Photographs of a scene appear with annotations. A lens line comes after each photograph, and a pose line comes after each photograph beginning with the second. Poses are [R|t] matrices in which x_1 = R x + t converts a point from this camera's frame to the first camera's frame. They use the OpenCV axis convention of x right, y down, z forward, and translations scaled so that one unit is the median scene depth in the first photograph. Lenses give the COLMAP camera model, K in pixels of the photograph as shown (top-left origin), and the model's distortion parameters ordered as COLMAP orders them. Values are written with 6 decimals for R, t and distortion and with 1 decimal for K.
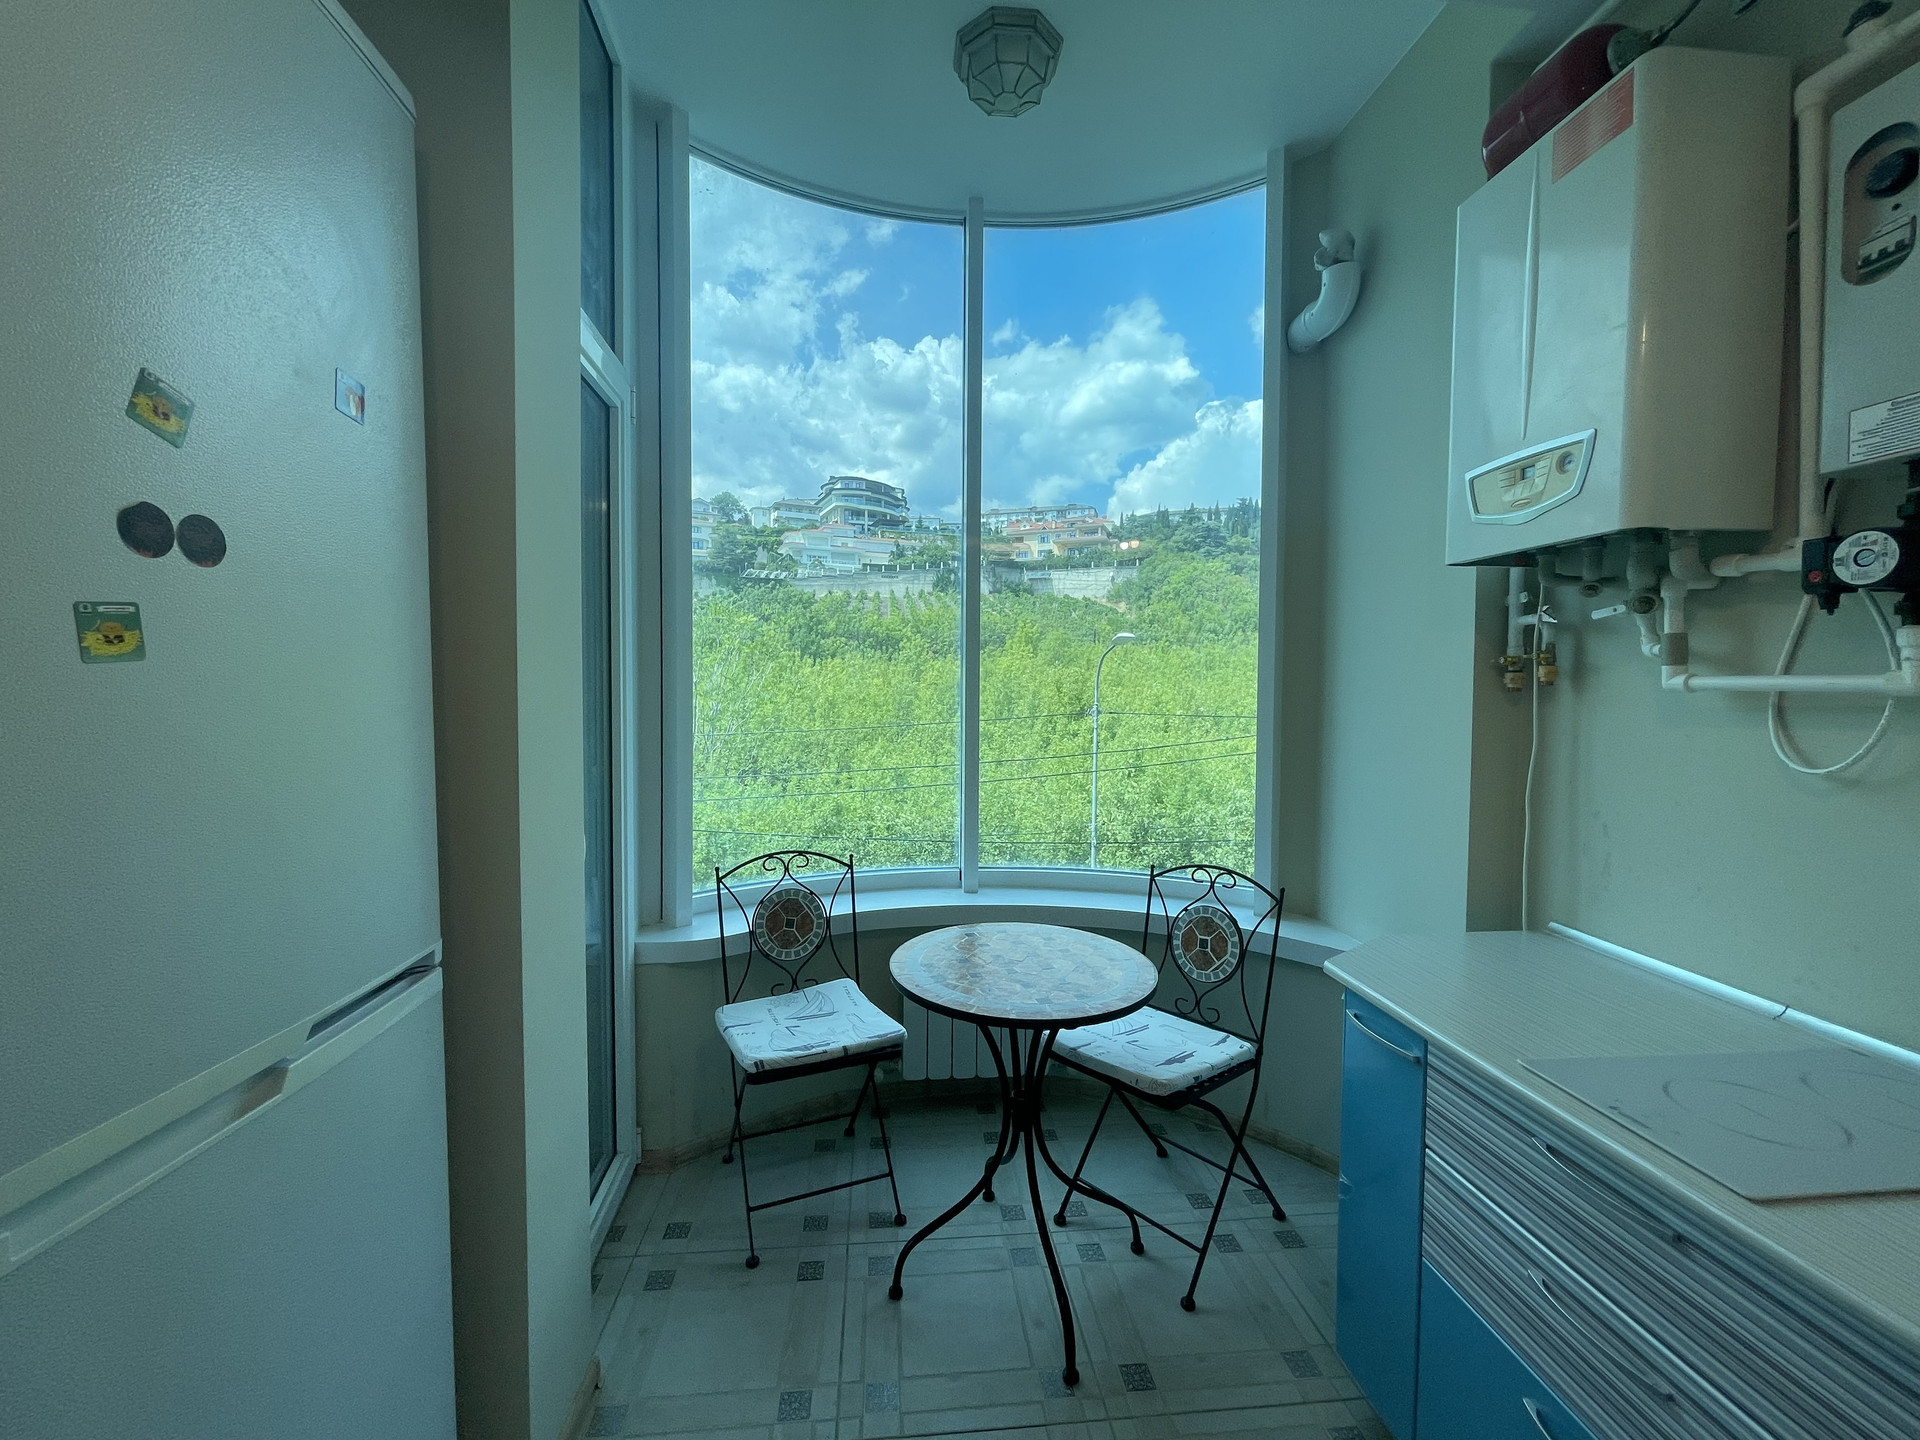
lens RADIAL K [[775.9, 0, 948.2], [0, 775.9, 721.2], [0, 0, 1]] dist [0.006453, -0.000069]
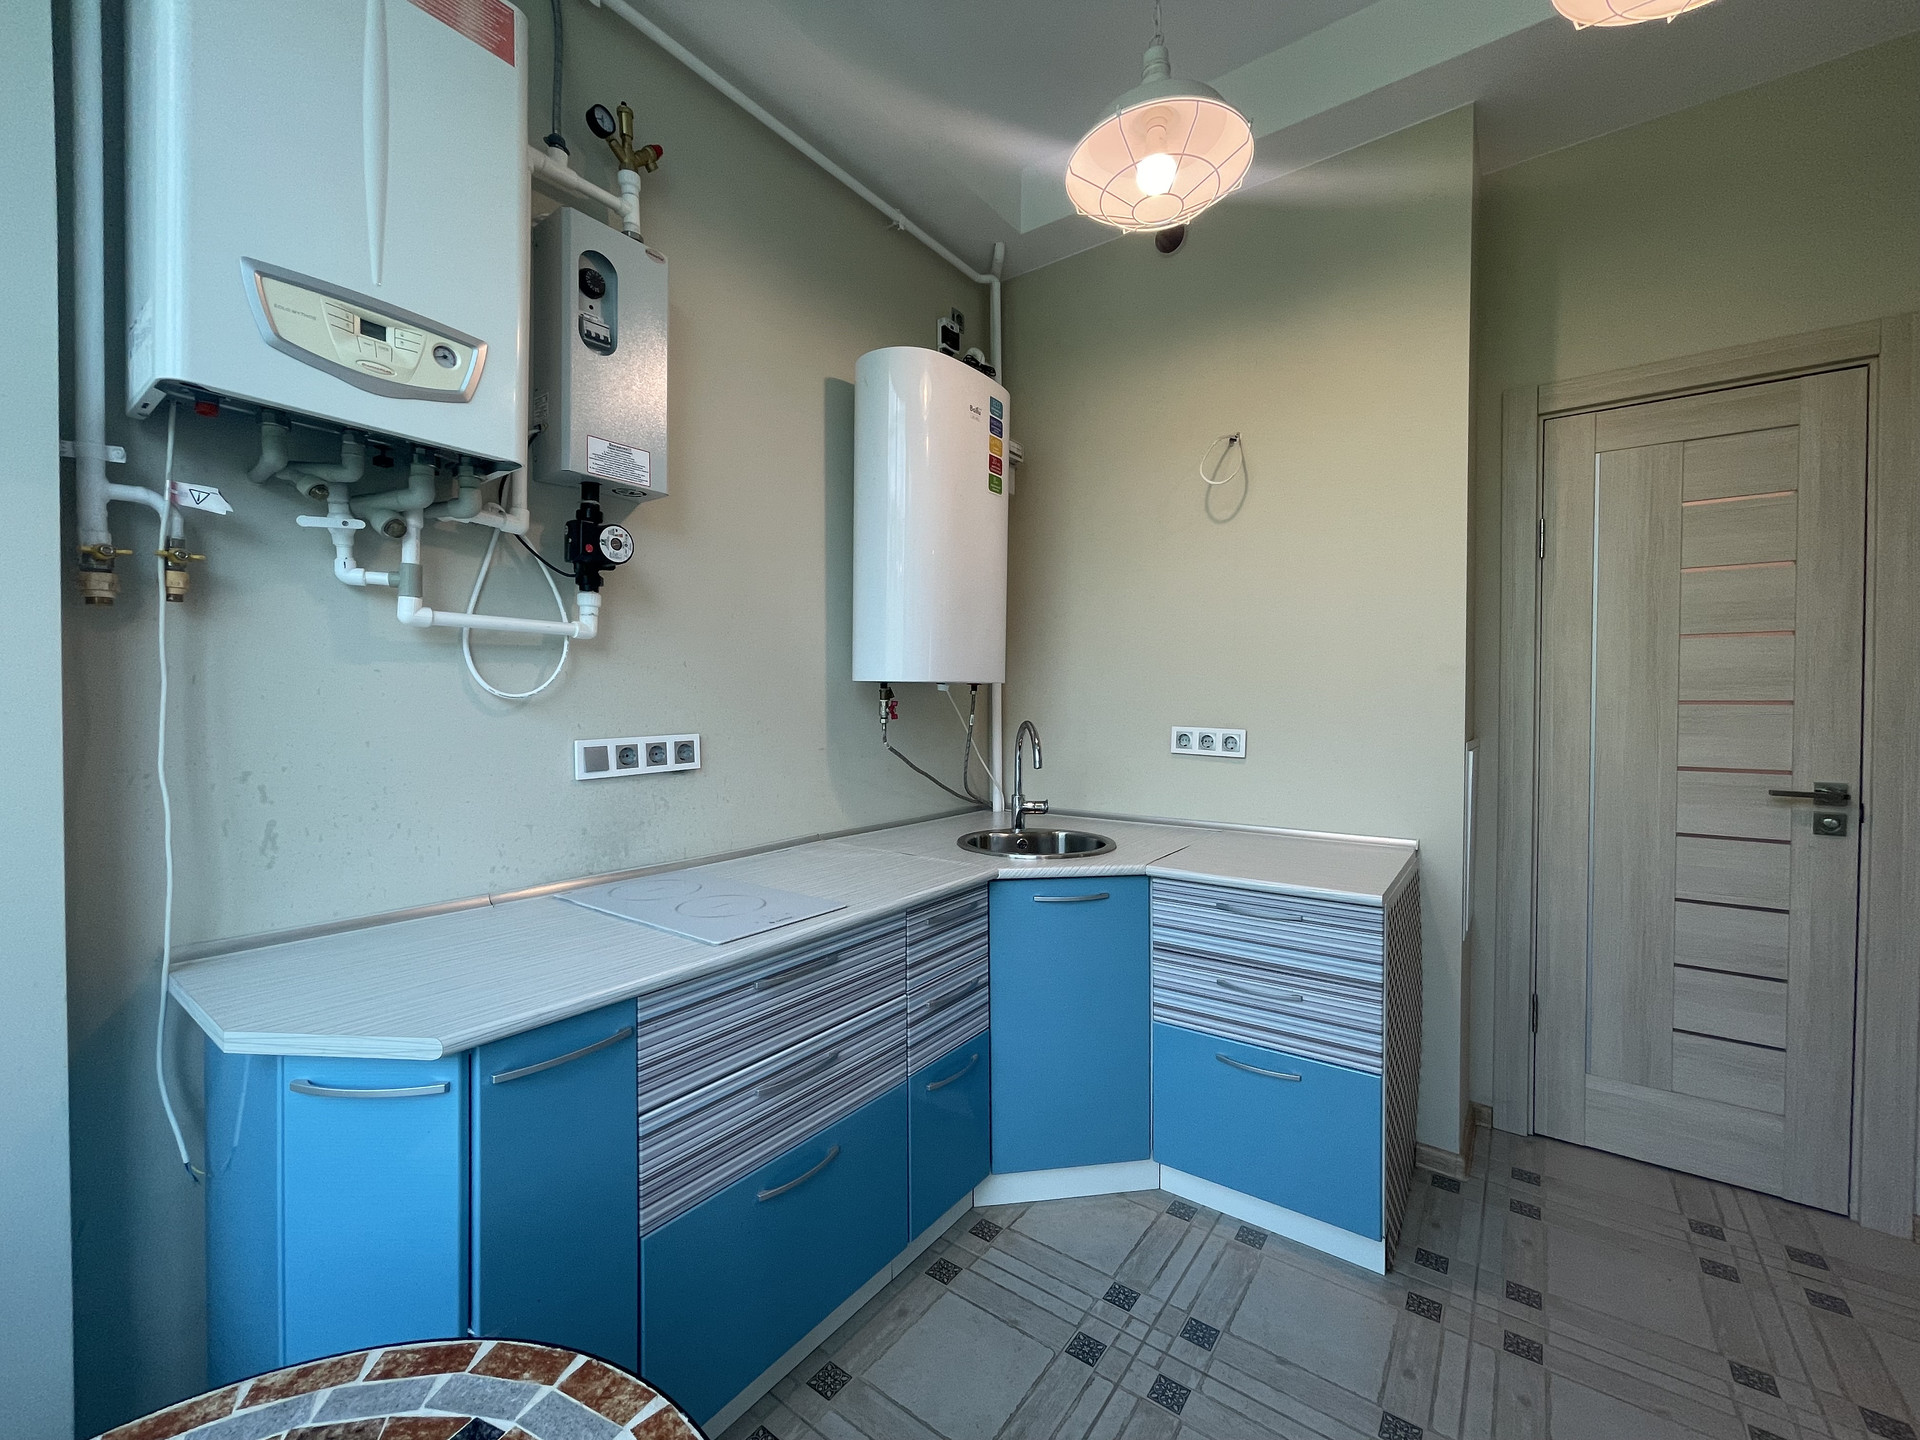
lens RADIAL K [[775.6, 0, 958.0], [0, 775.6, 714.0], [0, 0, 1]] dist [0.004669, -0.000132]
pose [[-0.750934, -0.019075, 0.660102, -0.122221], [0.021410, 0.998354, 0.053205, 0.020158], [-0.660030, 0.054087, -0.749290, 0.692179]]
